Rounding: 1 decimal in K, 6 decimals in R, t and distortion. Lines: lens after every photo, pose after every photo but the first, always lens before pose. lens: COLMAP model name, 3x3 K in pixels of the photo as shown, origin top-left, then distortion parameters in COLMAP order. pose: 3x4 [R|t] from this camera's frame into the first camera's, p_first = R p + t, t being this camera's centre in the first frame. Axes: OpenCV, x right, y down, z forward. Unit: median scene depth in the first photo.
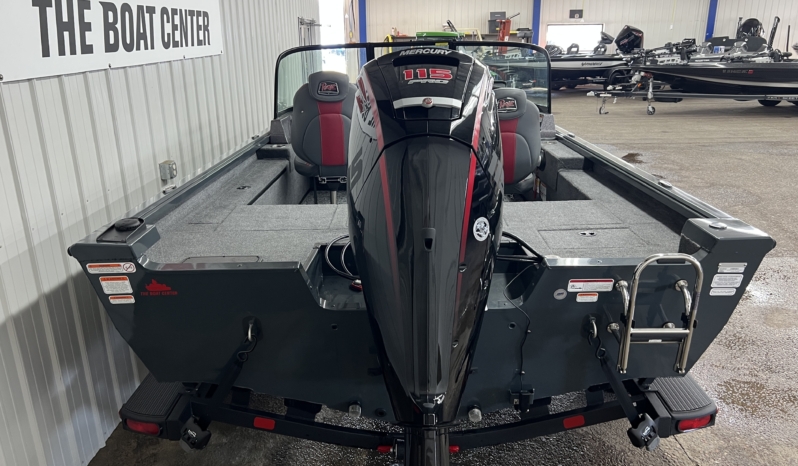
lens RADIAL K [[613.9, 0, 406.5], [0, 613.9, 240.1], [0, 0, 1]] dist [0.078945, -0.125394]
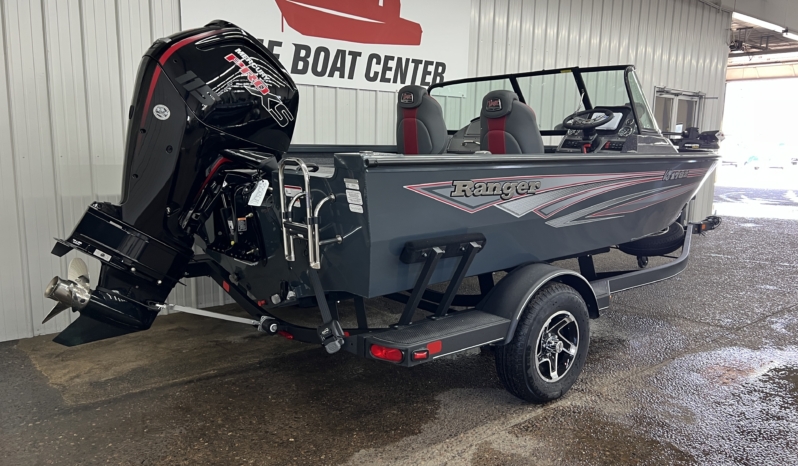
lens RADIAL K [[613.9, 0, 406.5], [0, 613.9, 240.1], [0, 0, 1]] dist [0.078945, -0.125394]
pose [[0.654824, 0.145426, -0.741658, 0.861140], [-0.263494, 0.963671, -0.043685, 0.099892], [0.708362, 0.224029, 0.669354, 0.186789]]
